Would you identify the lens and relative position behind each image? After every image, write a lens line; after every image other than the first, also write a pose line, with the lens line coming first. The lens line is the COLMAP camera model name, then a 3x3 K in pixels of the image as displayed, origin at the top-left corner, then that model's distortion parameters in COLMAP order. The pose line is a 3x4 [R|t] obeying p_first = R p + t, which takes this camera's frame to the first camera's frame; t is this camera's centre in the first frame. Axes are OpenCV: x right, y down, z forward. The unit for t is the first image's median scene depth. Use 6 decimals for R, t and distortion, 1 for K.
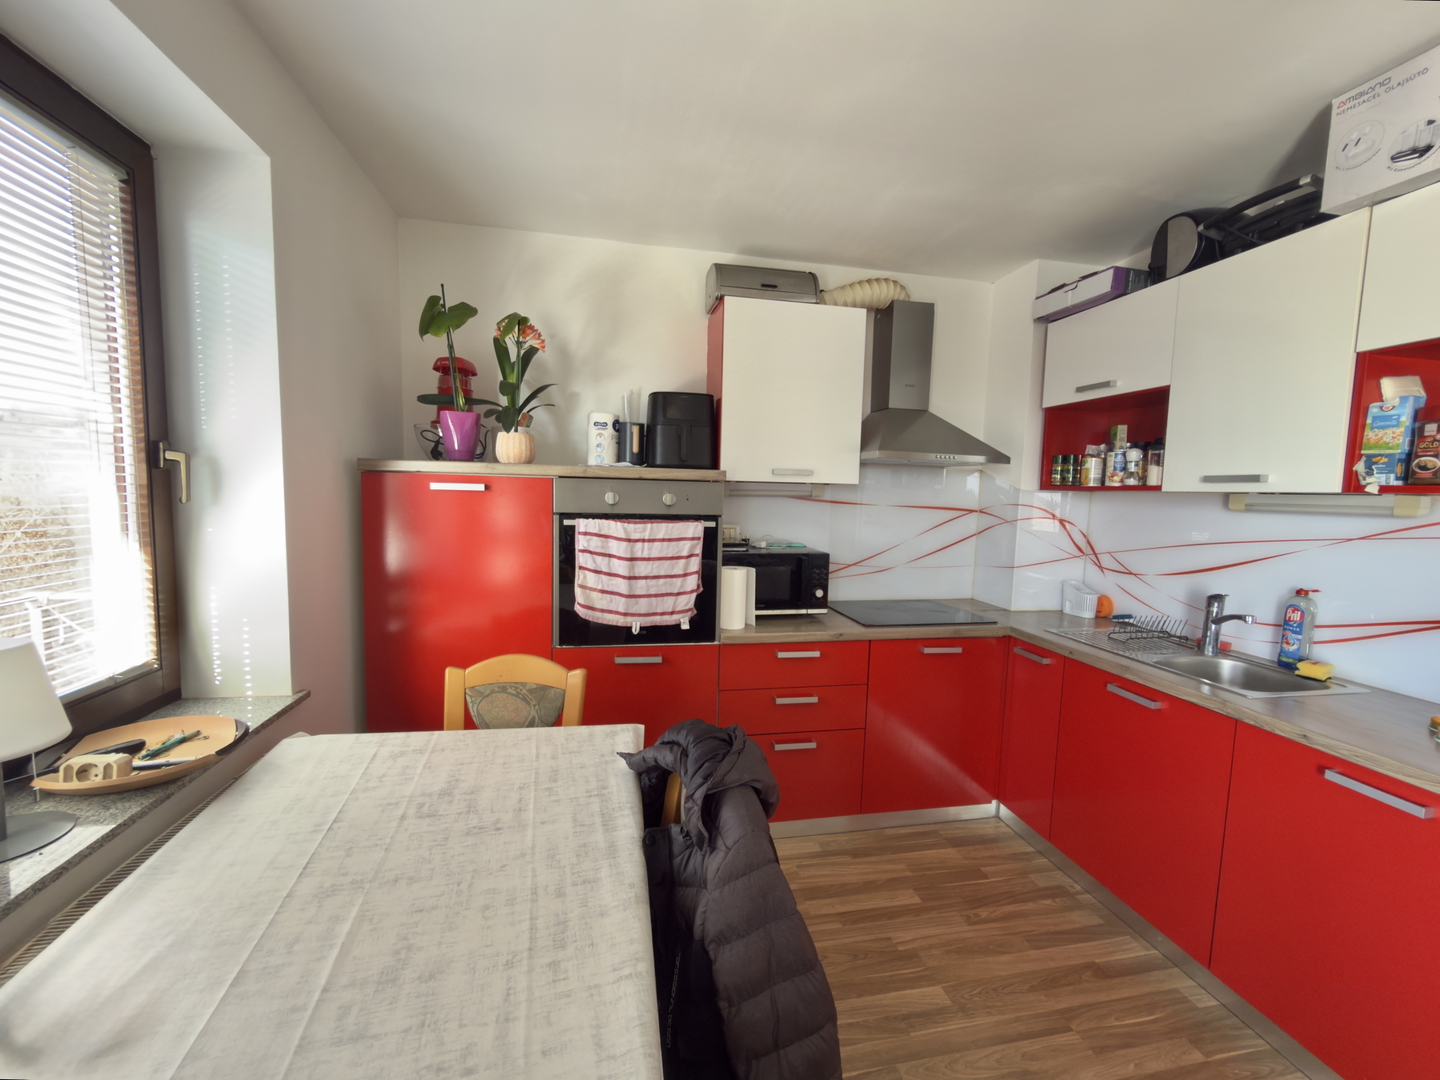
lens RADIAL K [[576.3, 0, 721.8], [0, 576.3, 540.5], [0, 0, 1]] dist [-0.000934, -0.000005]
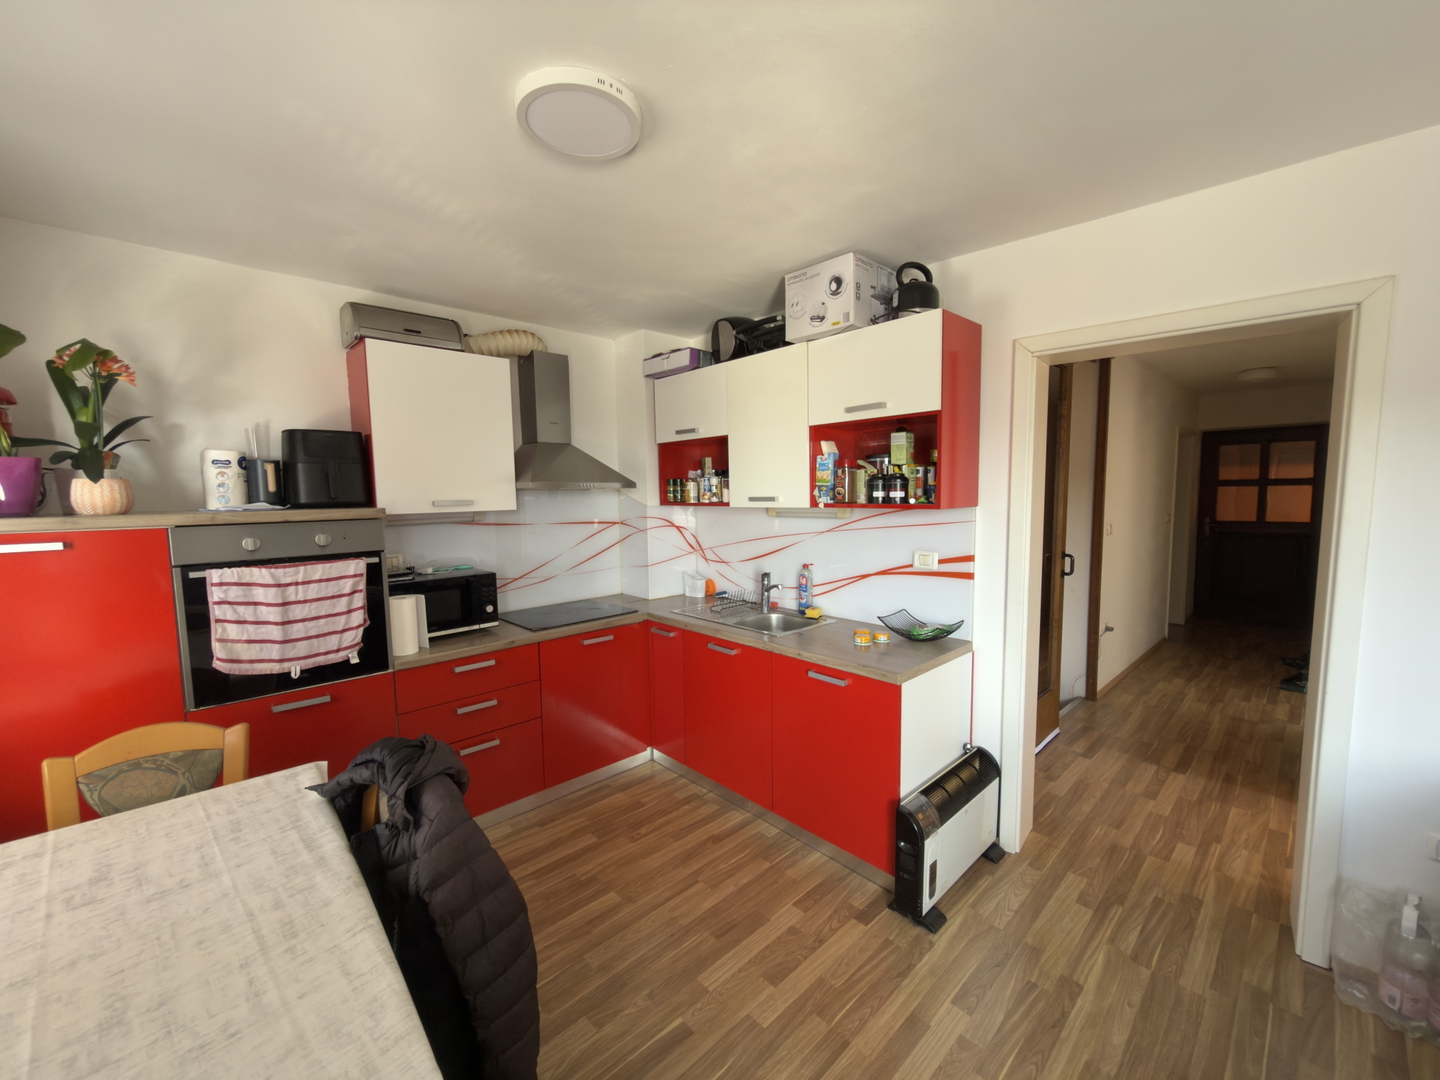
lens RADIAL K [[576.3, 0, 722.3], [0, 576.3, 544.9], [0, 0, 1]] dist [-0.000934, -0.000005]
pose [[0.846784, -0.088255, 0.524564, -0.030087], [0.080296, 0.996048, 0.037961, -0.045681], [-0.525842, 0.009975, 0.850524, -0.233368]]
